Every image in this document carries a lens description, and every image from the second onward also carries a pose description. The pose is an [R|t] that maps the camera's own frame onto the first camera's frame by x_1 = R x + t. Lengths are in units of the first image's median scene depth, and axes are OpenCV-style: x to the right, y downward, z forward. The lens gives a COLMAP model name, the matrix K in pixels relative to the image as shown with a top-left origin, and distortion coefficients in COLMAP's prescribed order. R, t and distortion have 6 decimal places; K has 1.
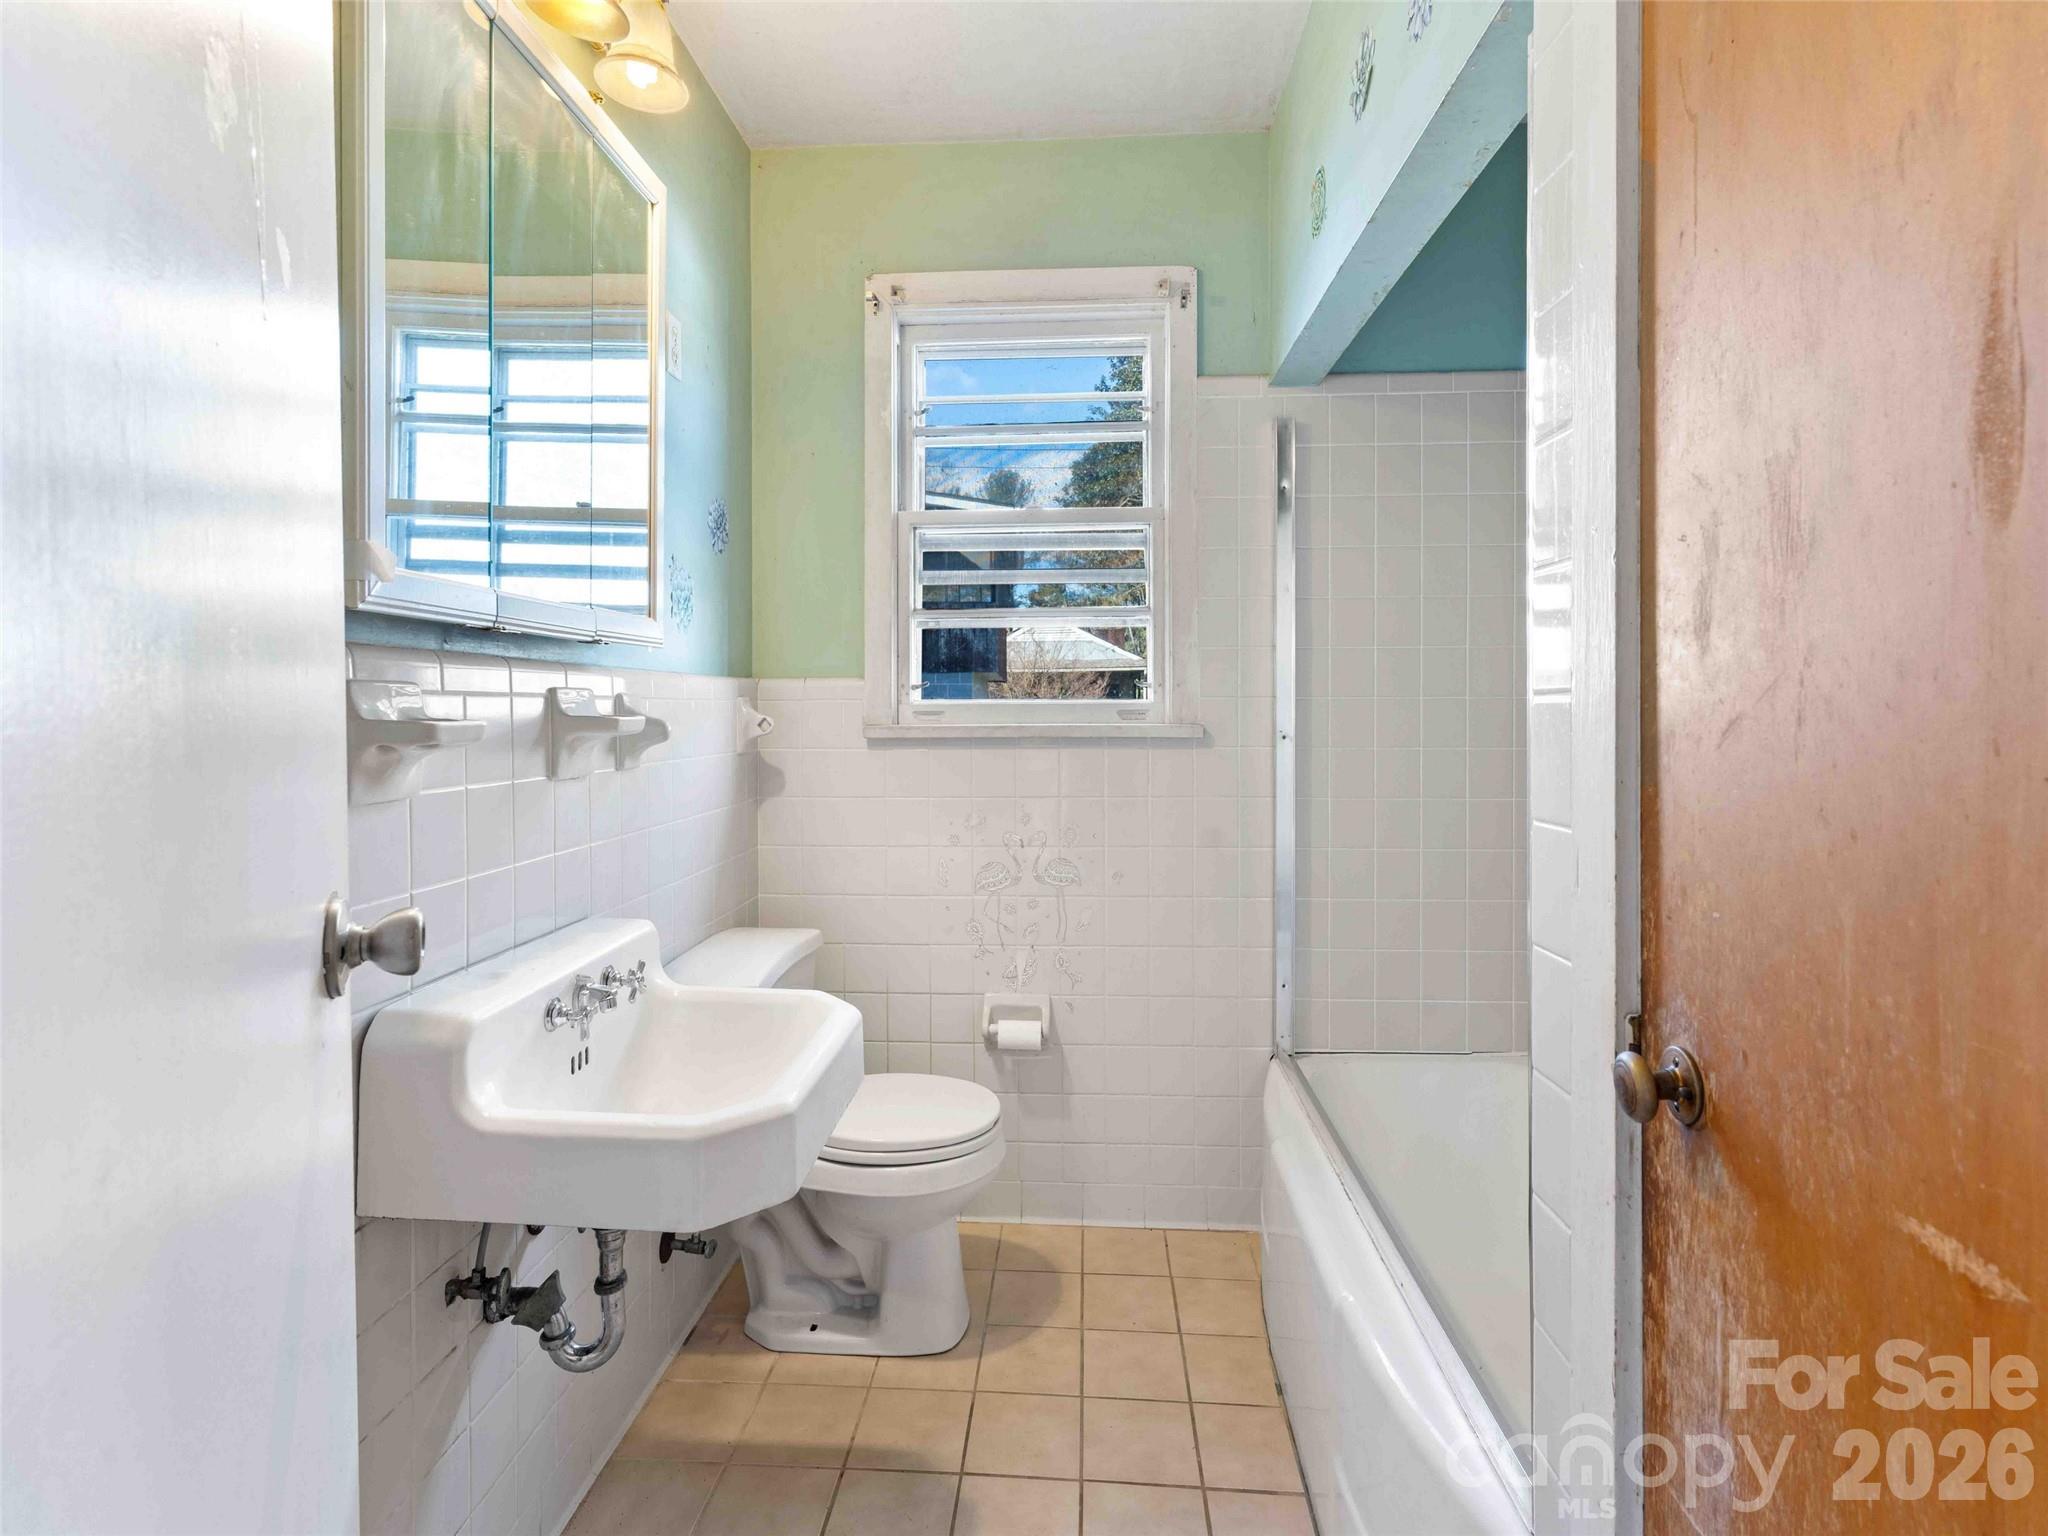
lens RADIAL K [[1137.5, 0, 1023.1], [0, 1137.5, 762.6], [0, 0, 1]] dist [0.001880, -0.000972]
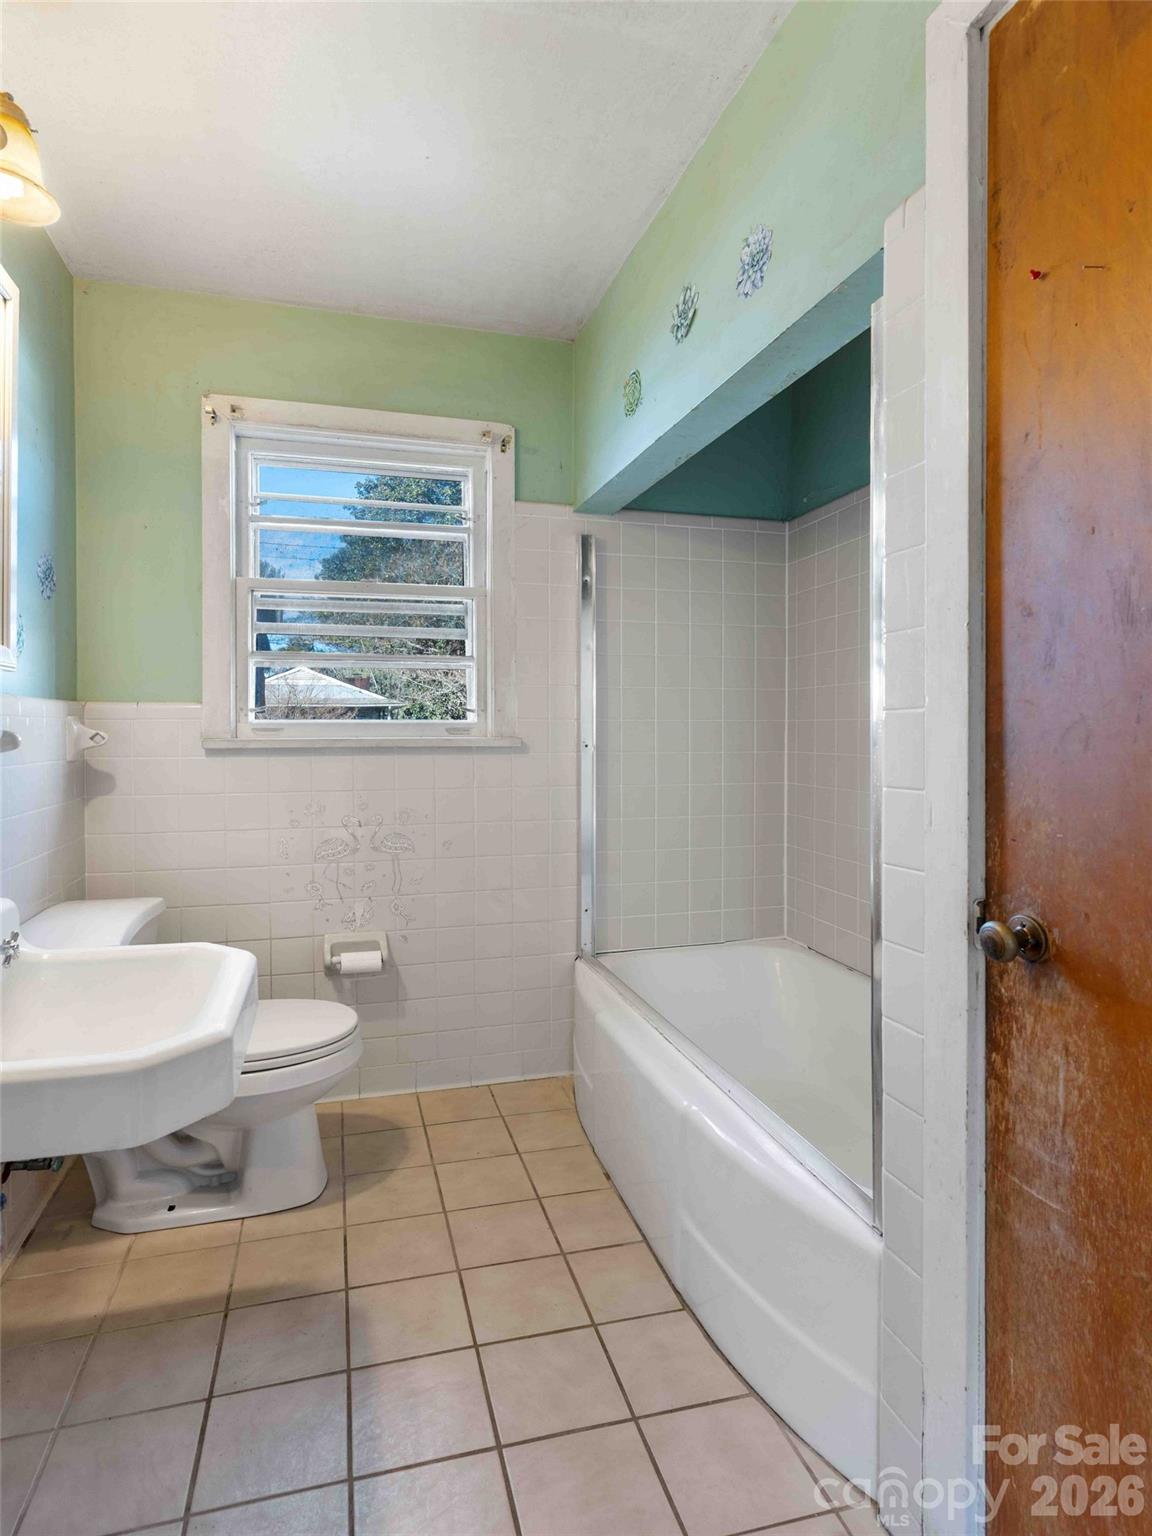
lens RADIAL K [[757.3, 0, 576.4], [0, 757.3, 774.0], [0, 0, 1]] dist [0.002693, -0.000092]
pose [[0.924837, -0.000705, 0.380364, -0.129599], [-0.000061, 0.999998, 0.002001, 0.010267], [-0.380364, -0.001874, 0.924835, 0.058361]]
